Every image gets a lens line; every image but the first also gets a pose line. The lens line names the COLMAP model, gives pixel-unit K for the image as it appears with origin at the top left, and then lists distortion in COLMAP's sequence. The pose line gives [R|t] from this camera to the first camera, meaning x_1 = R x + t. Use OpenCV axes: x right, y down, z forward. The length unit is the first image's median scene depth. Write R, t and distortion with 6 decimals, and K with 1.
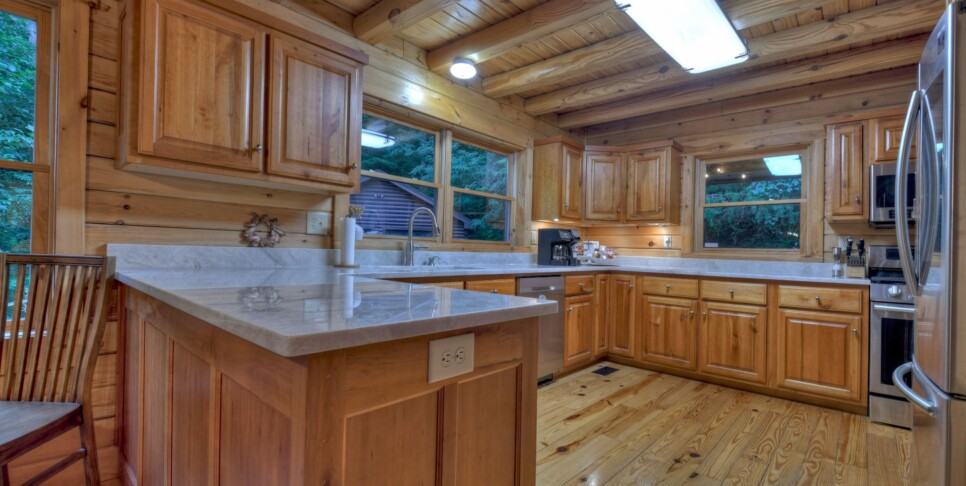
lens RADIAL K [[435.6, 0, 483.0], [0, 435.6, 243.0], [0, 0, 1]] dist [-0.000678, -0.000156]
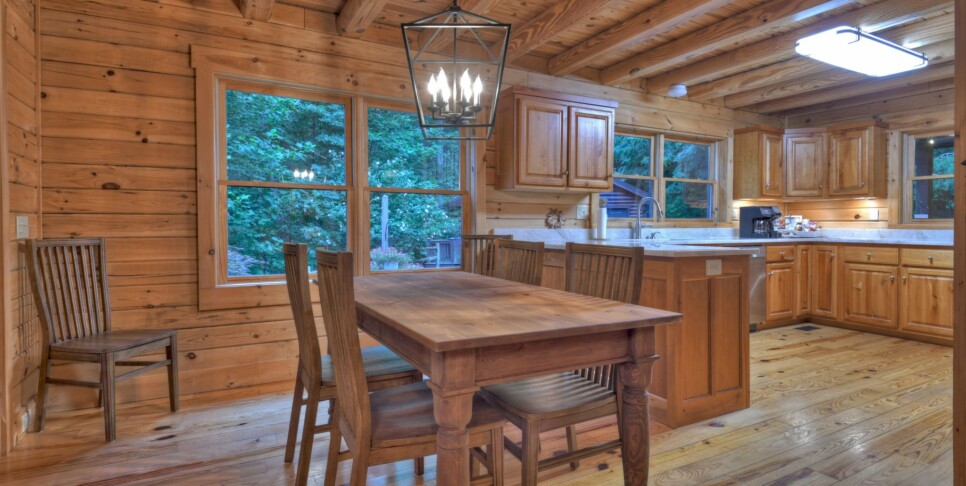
lens RADIAL K [[494.8, 0, 481.9], [0, 494.8, 231.5], [0, 0, 1]] dist [0.001283, -0.022020]
pose [[0.940933, -0.022944, -0.337816, -0.081671], [0.030913, 0.999356, 0.018227, -0.013090], [0.337180, -0.027593, 0.941036, -0.504006]]
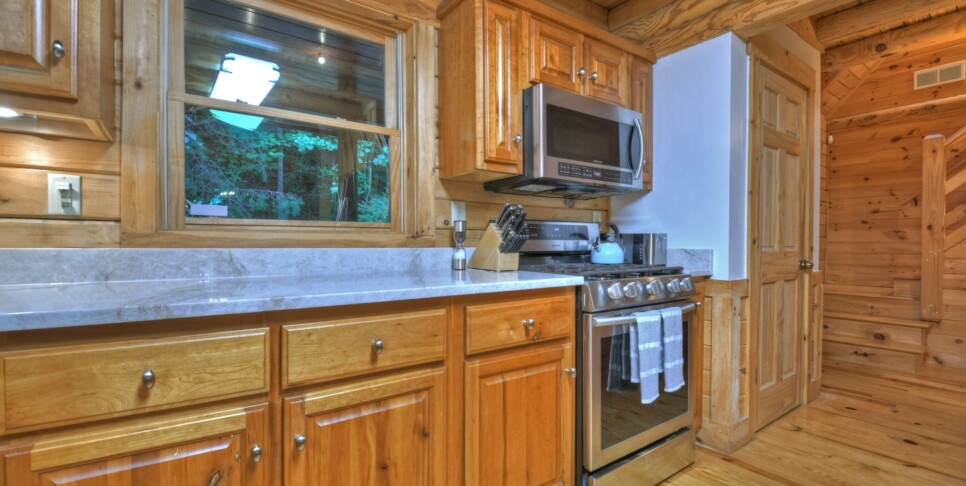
lens RADIAL K [[417.2, 0, 483.0], [0, 417.2, 243.0], [0, 0, 1]] dist [-0.042082, -0.000133]
pose [[0.215544, -0.026530, 0.976134, 0.248418], [-0.010849, 0.999504, 0.029561, 0.021455], [-0.976434, -0.016961, 0.215149, 0.748808]]
